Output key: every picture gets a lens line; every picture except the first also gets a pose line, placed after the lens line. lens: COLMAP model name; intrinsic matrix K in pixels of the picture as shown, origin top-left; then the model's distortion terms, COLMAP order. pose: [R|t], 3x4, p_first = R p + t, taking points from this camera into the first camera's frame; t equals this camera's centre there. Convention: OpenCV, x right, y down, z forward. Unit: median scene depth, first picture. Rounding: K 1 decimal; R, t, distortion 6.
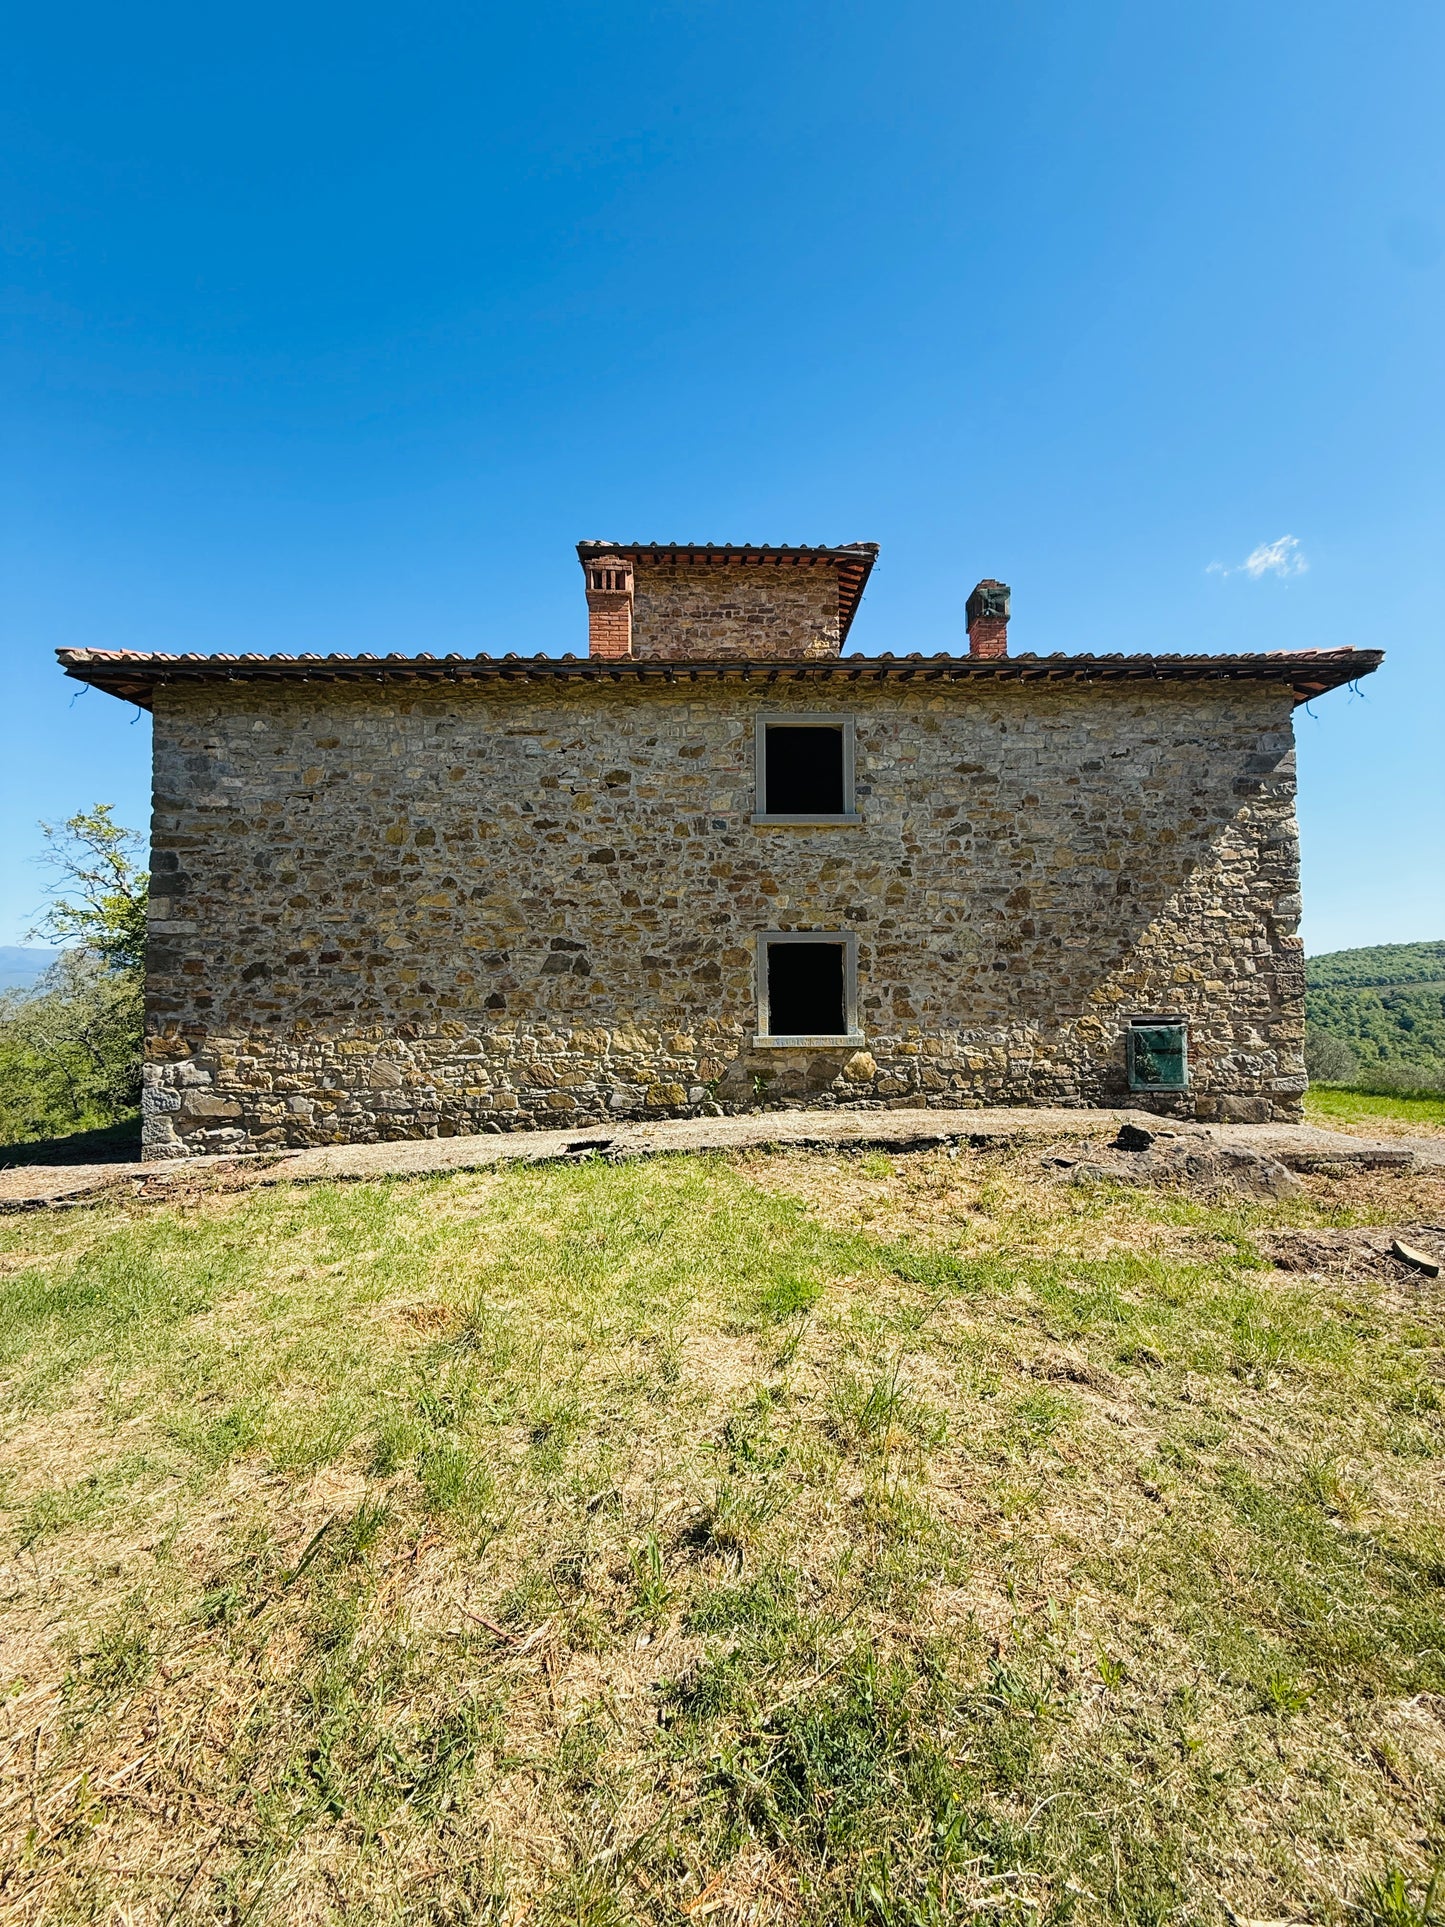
lens RADIAL K [[775.9, 0, 729.3], [0, 775.9, 961.1], [0, 0, 1]] dist [-0.002813, 0.000683]
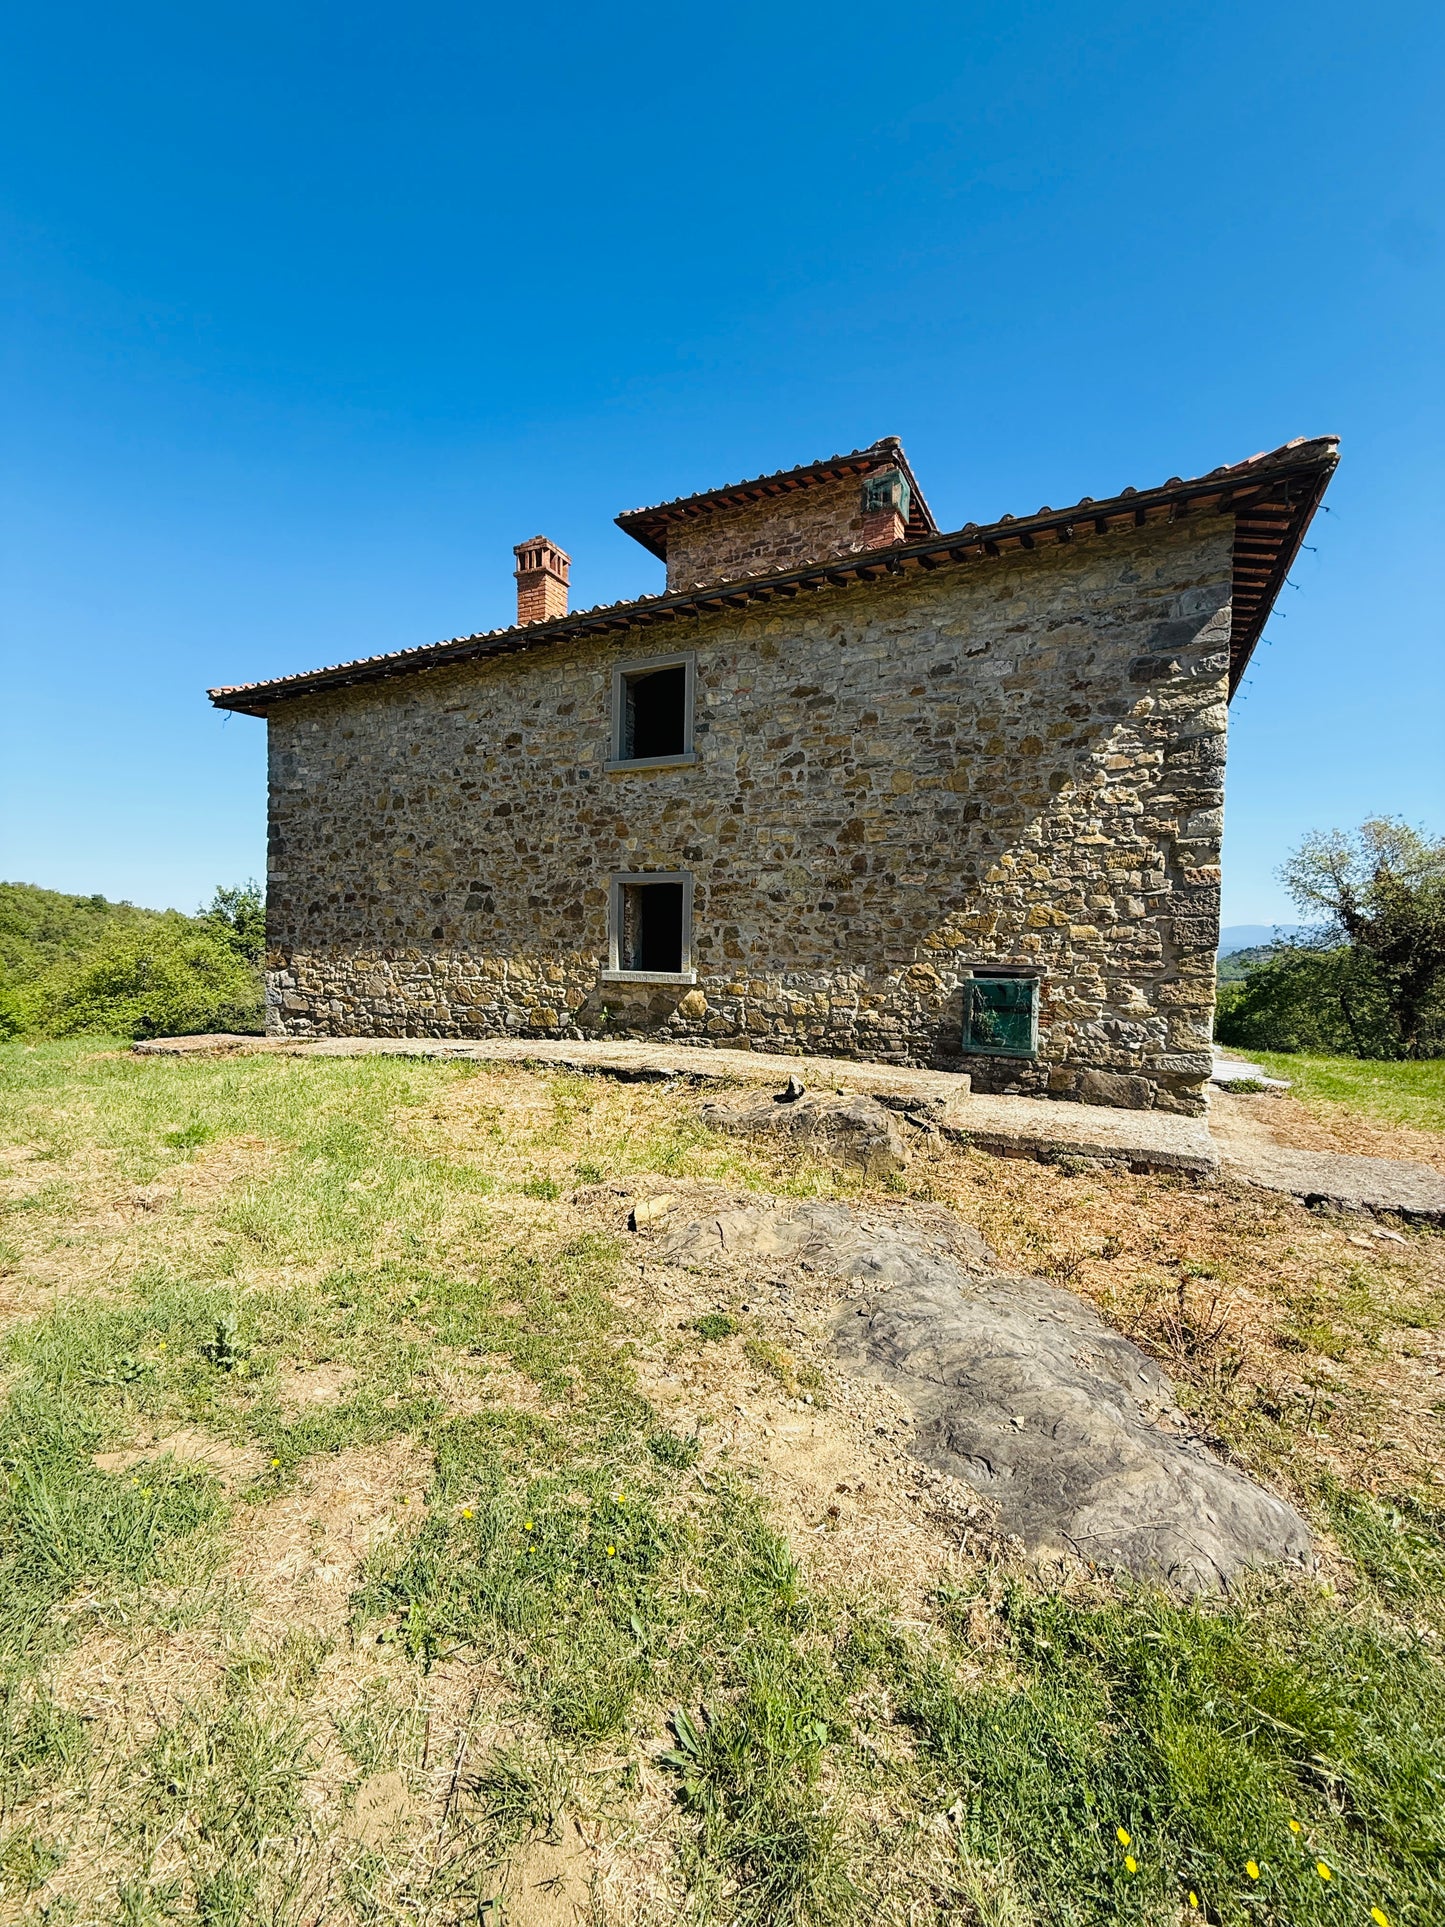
lens RADIAL K [[775.9, 0, 718.1], [0, 775.9, 963.7], [0, 0, 1]] dist [-0.002813, 0.000683]
pose [[0.878373, 0.038741, -0.476402, 0.678480], [-0.006882, 0.997632, 0.068438, 0.012615], [0.477925, -0.056836, 0.876560, 0.122726]]
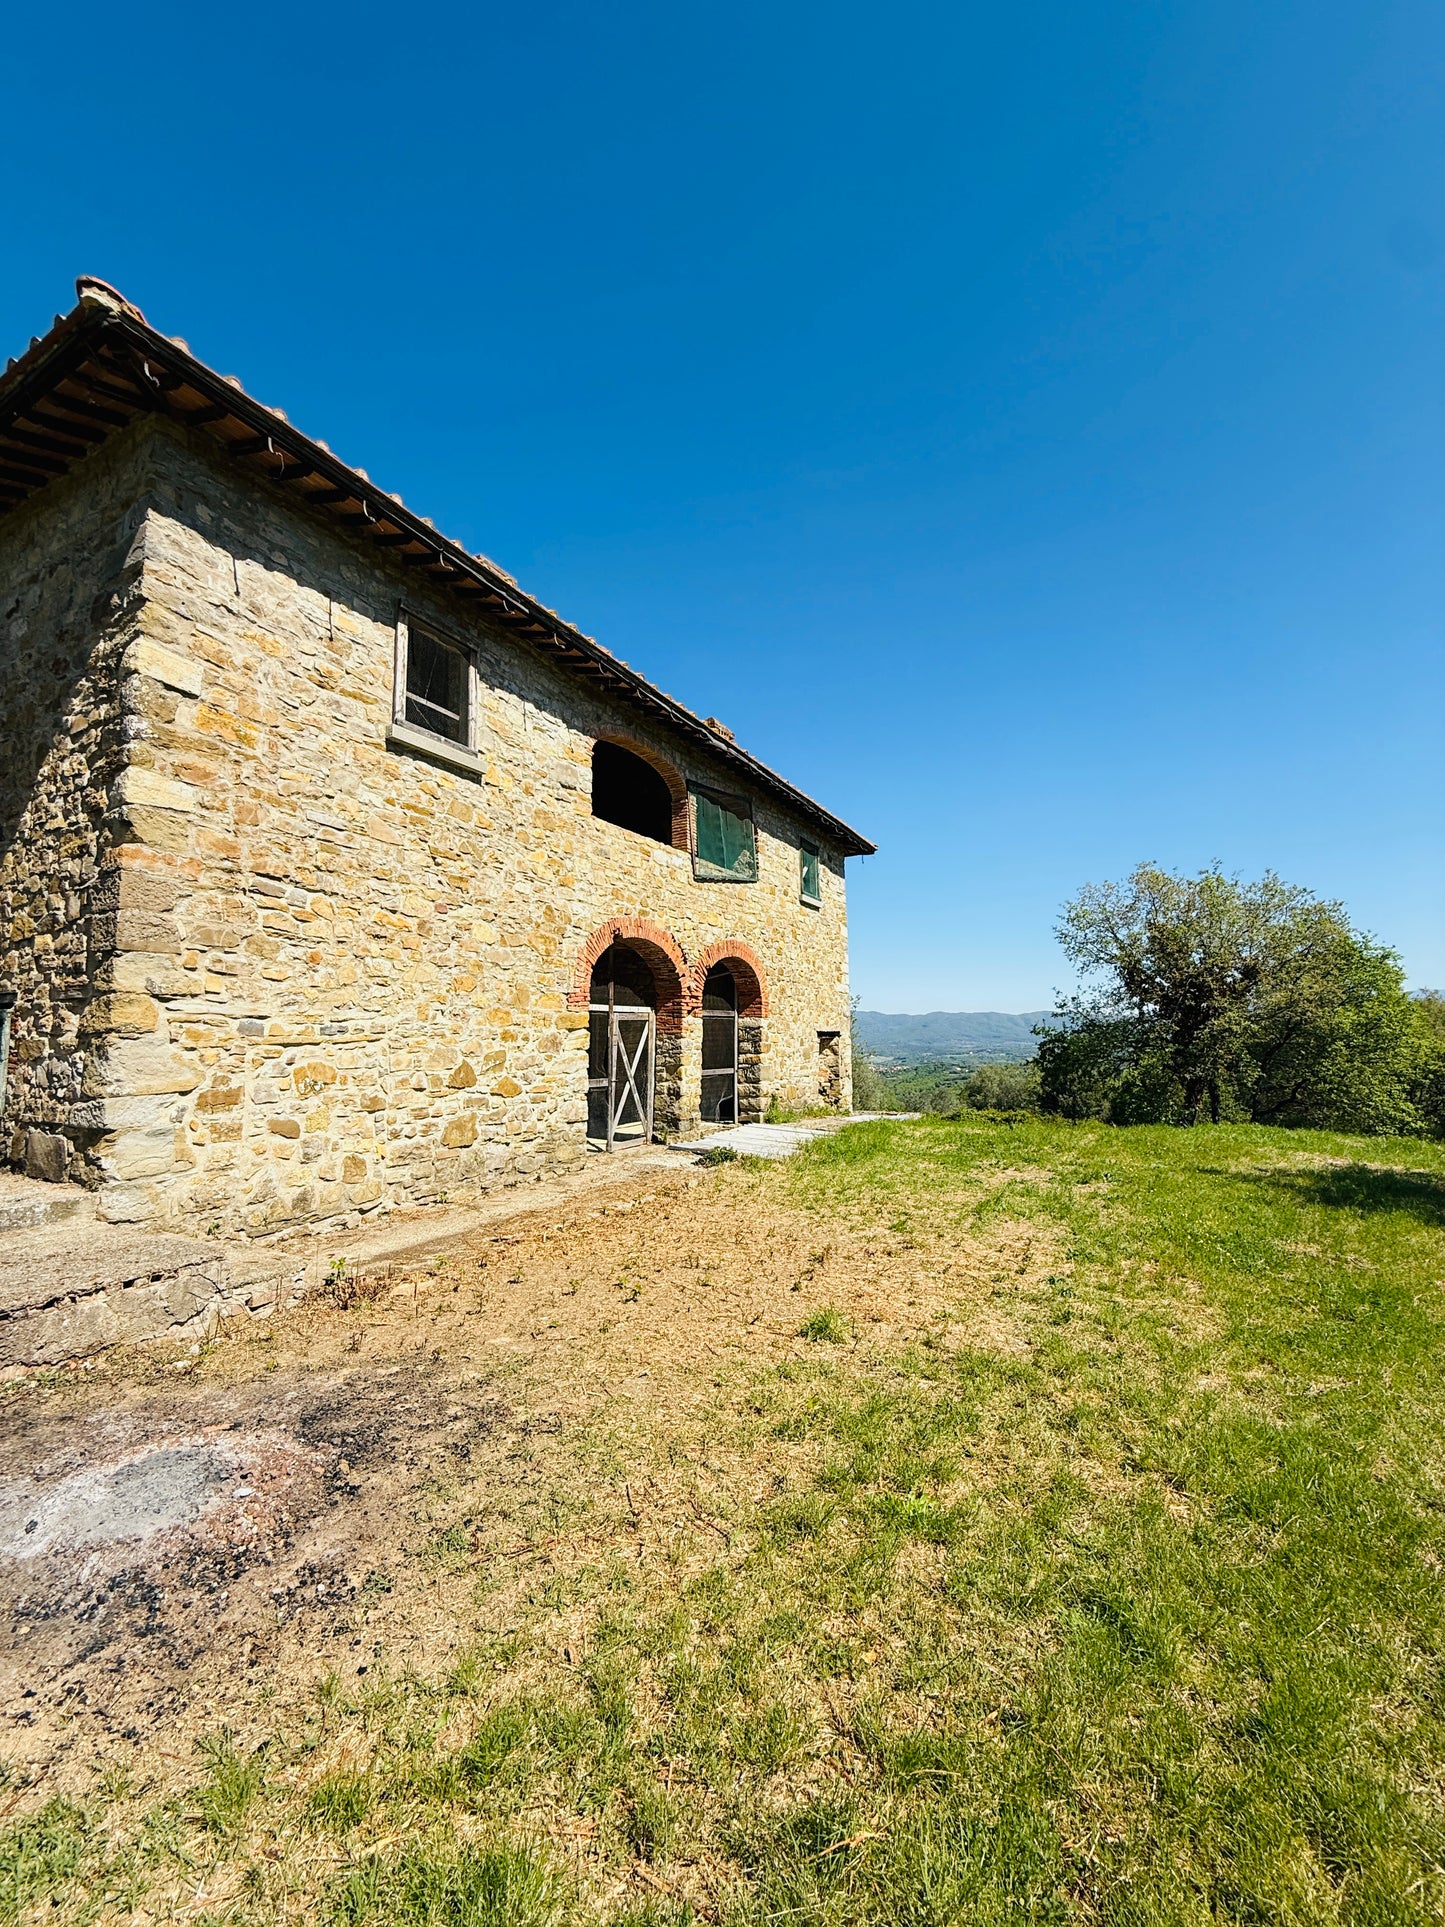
lens RADIAL K [[775.9, 0, 717.7], [0, 775.9, 961.4], [0, 0, 1]] dist [-0.002813, 0.000683]
pose [[0.875032, -0.045376, -0.481933, 1.373574], [0.019376, 0.998082, -0.058793, 0.091311], [0.483677, 0.042108, 0.874233, 0.731484]]
